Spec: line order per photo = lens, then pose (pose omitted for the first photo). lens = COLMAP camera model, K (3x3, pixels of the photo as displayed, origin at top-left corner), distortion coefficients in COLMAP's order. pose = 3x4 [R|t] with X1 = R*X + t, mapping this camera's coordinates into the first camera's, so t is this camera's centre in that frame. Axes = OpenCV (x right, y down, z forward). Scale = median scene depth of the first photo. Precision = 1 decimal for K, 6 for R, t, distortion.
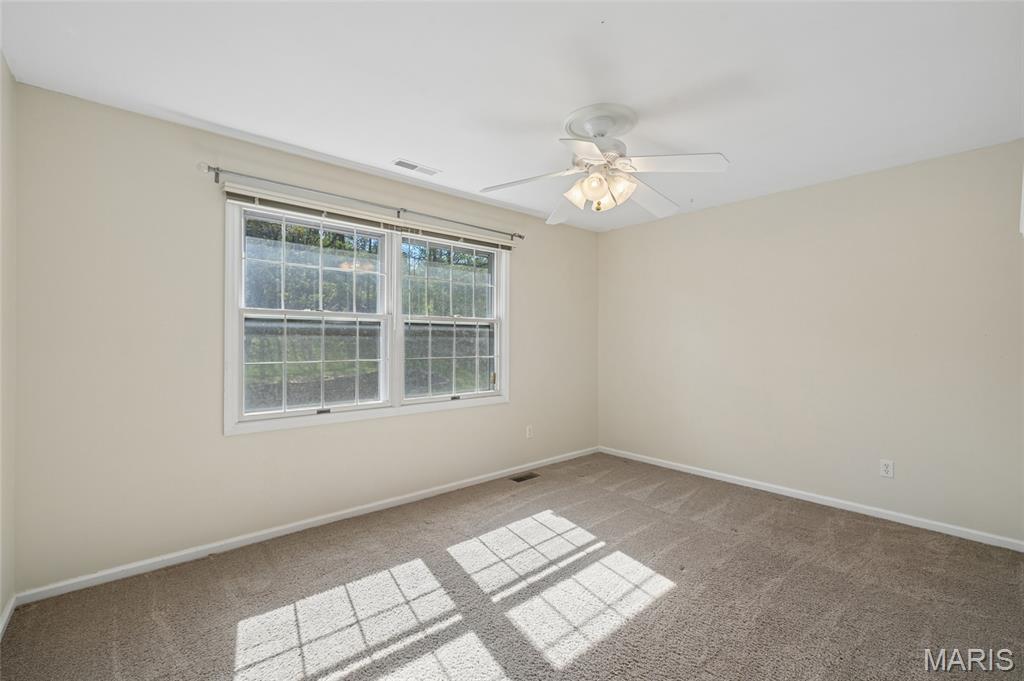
lens RADIAL K [[437.0, 0, 508.1], [0, 437.0, 340.5], [0, 0, 1]] dist [-0.000099, -0.000076]
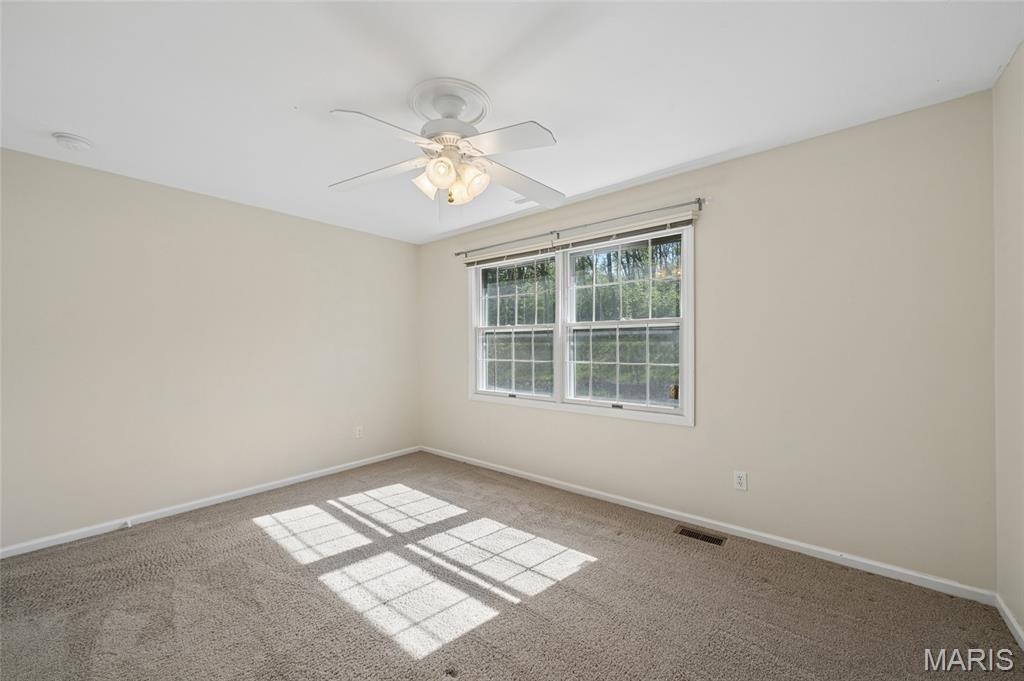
lens RADIAL K [[384.4, 0, 510.0], [0, 384.4, 345.9], [0, 0, 1]] dist [-0.003634, 0.000456]
pose [[0.164878, -0.001218, -0.986313, 0.759806], [0.006665, 0.999978, -0.000120, 0.000112], [0.986291, -0.006554, 0.164882, 0.737453]]
